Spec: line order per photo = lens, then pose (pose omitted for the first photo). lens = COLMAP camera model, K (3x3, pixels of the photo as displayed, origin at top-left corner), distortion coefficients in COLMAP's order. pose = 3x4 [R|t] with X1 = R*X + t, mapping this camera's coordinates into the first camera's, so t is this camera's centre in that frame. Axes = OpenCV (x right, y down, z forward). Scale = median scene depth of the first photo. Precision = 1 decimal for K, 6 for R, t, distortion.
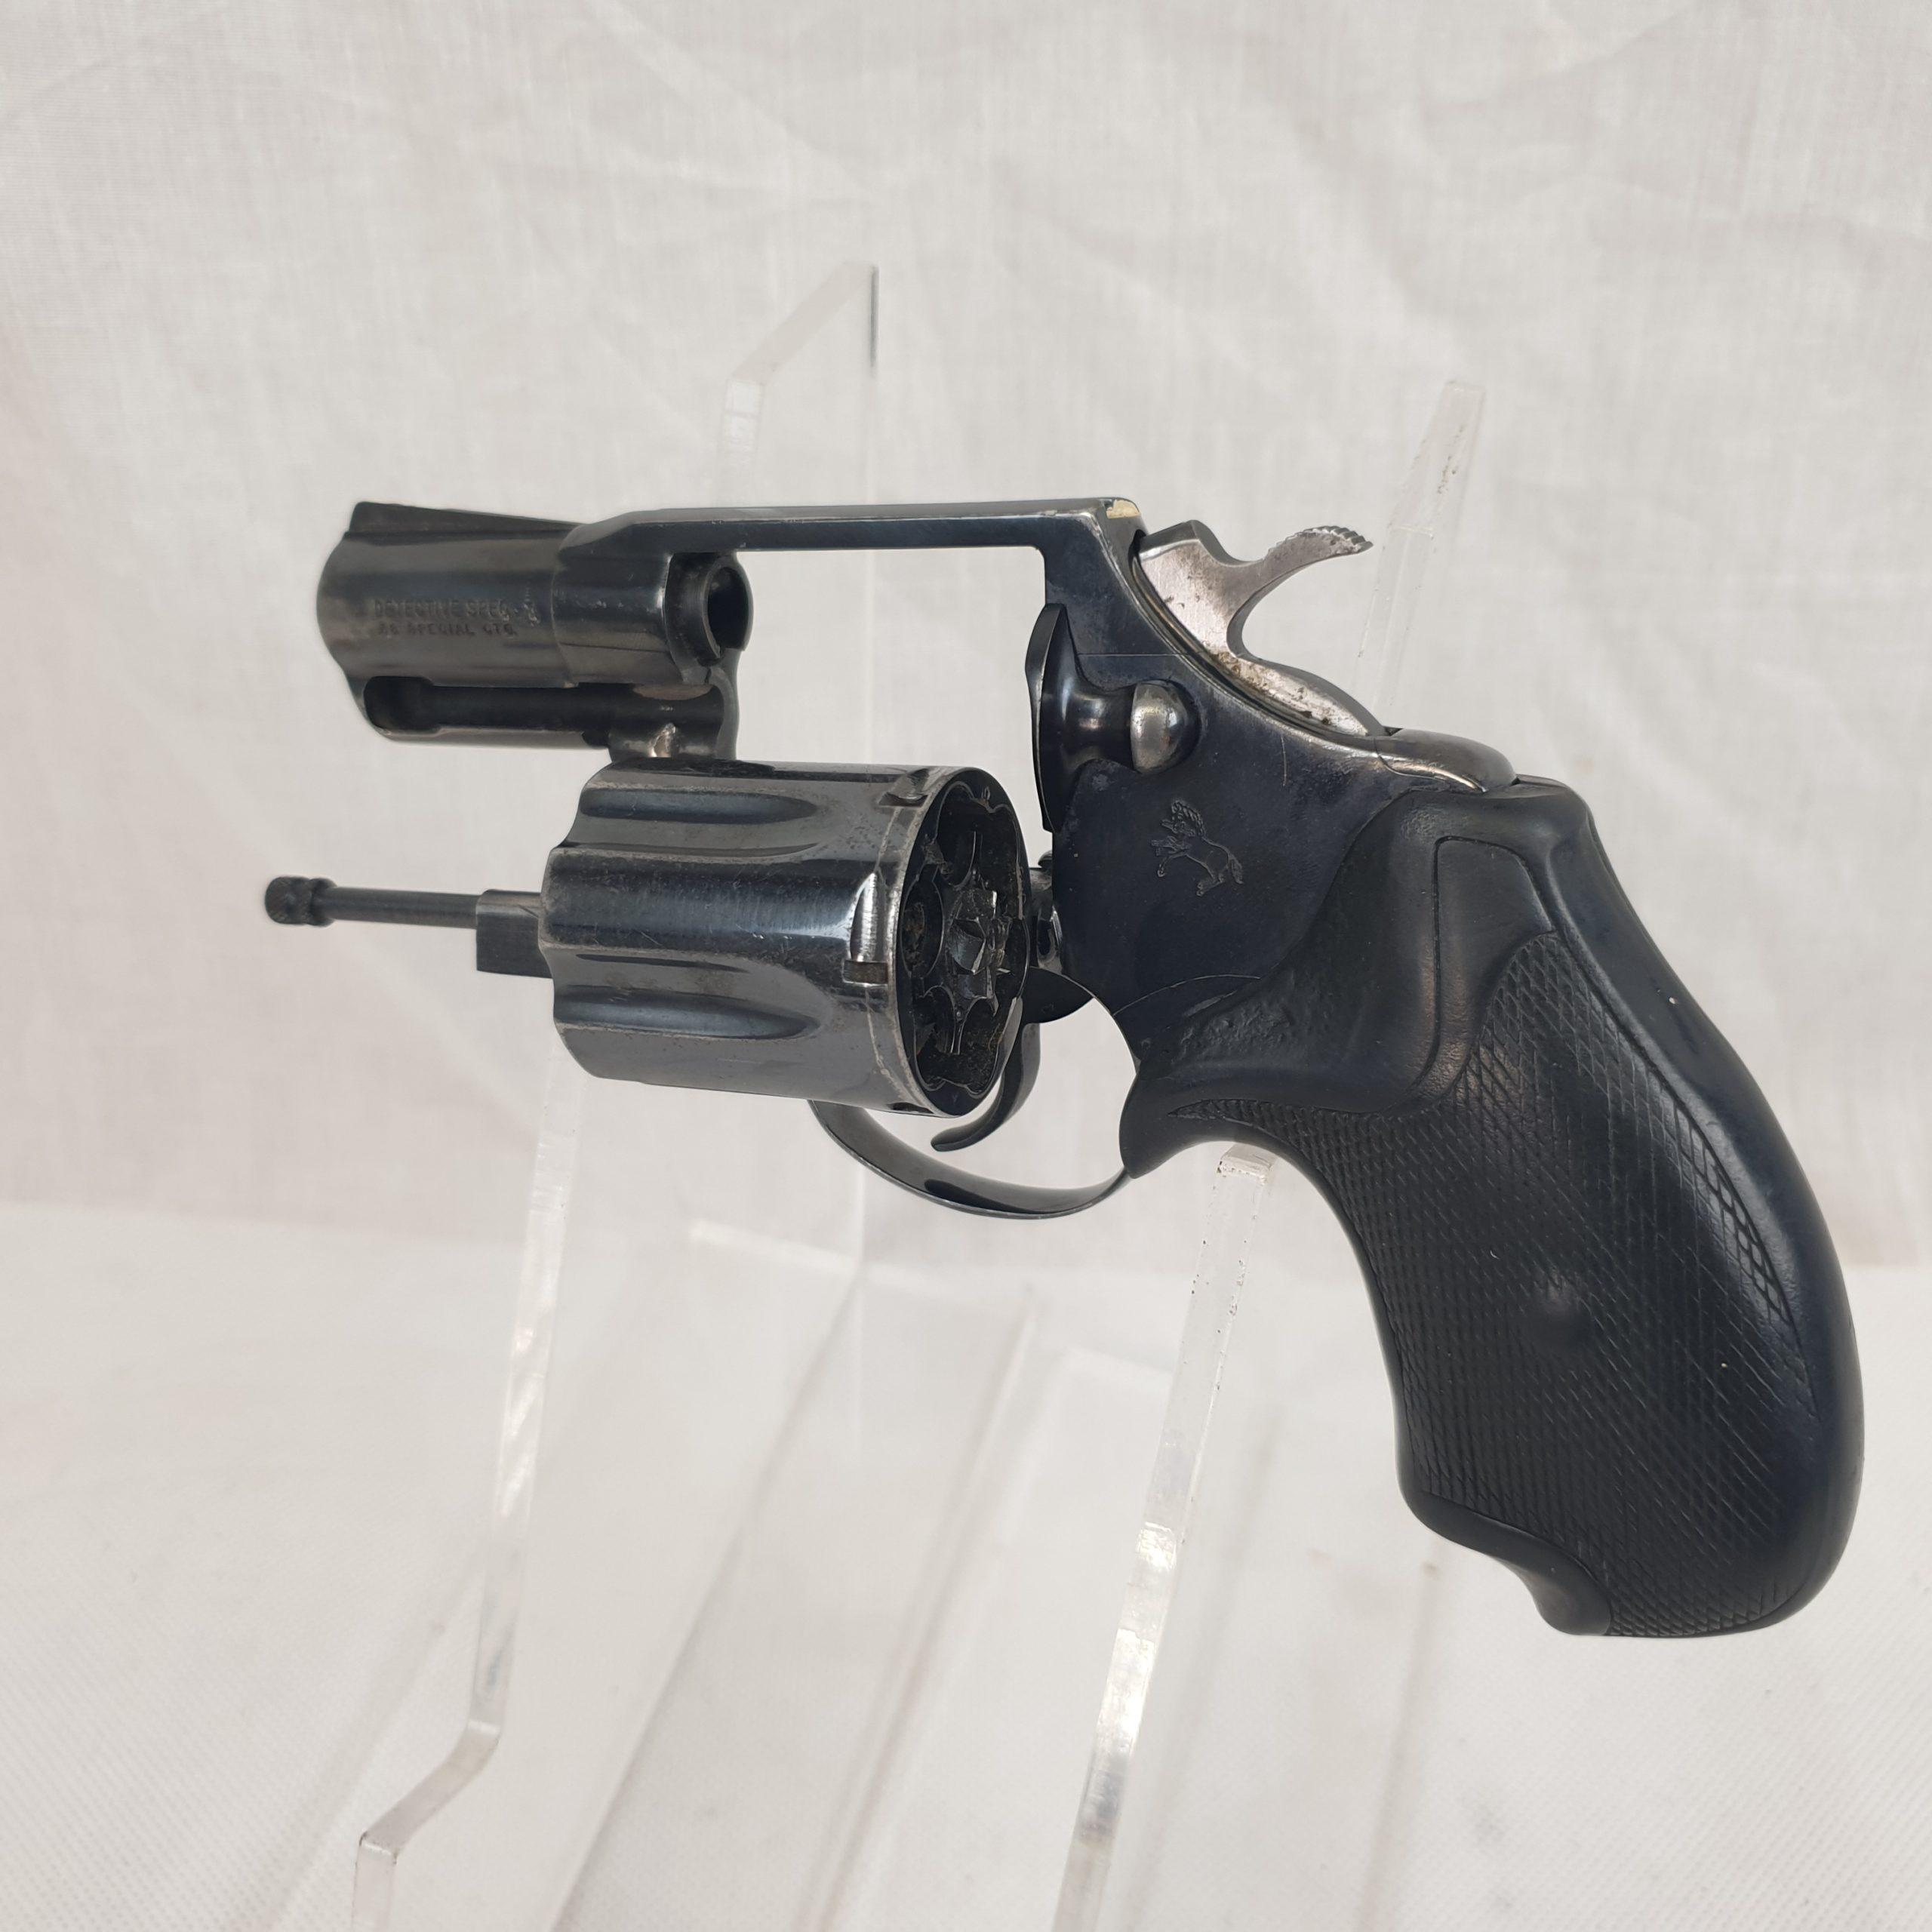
lens RADIAL K [[1952.5, 0, 966.0], [0, 1952.5, 966.0], [0, 0, 1]] dist [-0.003189, -0.011380]
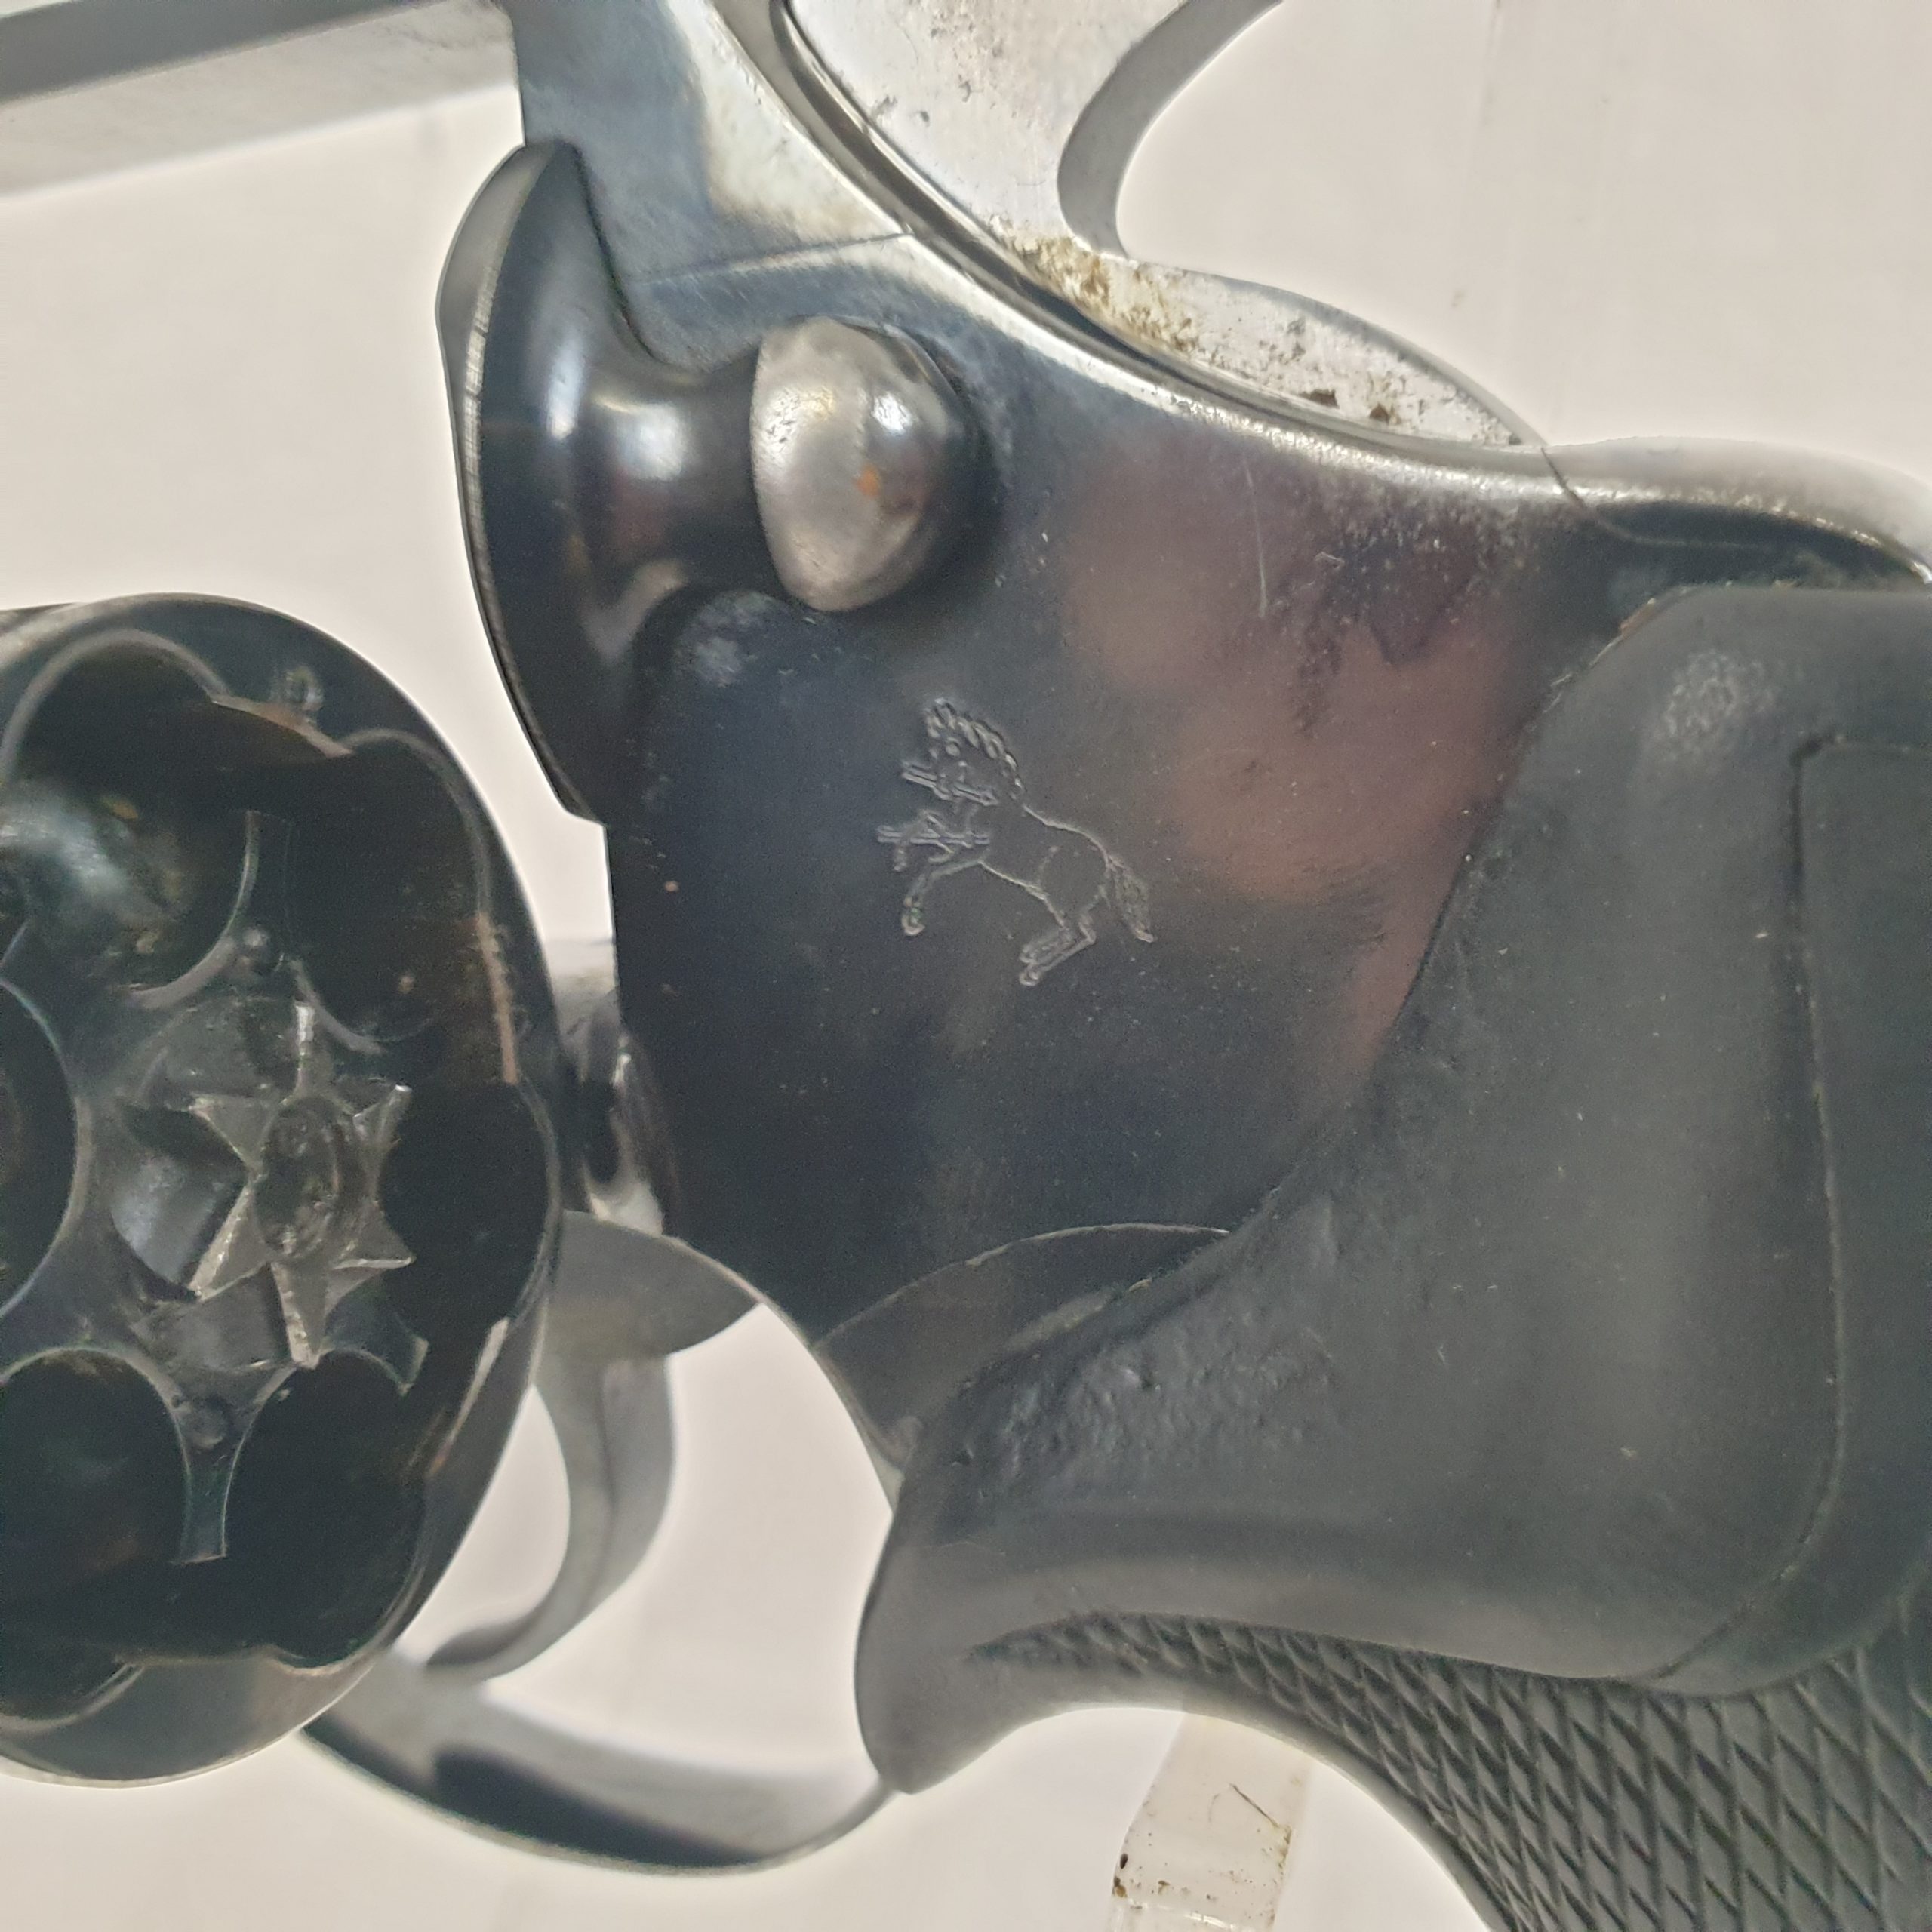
lens RADIAL K [[2205.1, 0, 964.0], [0, 2205.1, 910.0], [0, 0, 1]] dist [-0.104608, -0.018168]
pose [[0.998751, -0.049259, 0.008348, 0.108052], [0.049771, 0.995534, -0.080223, -0.020202], [-0.004359, 0.080539, 0.996742, 0.642466]]
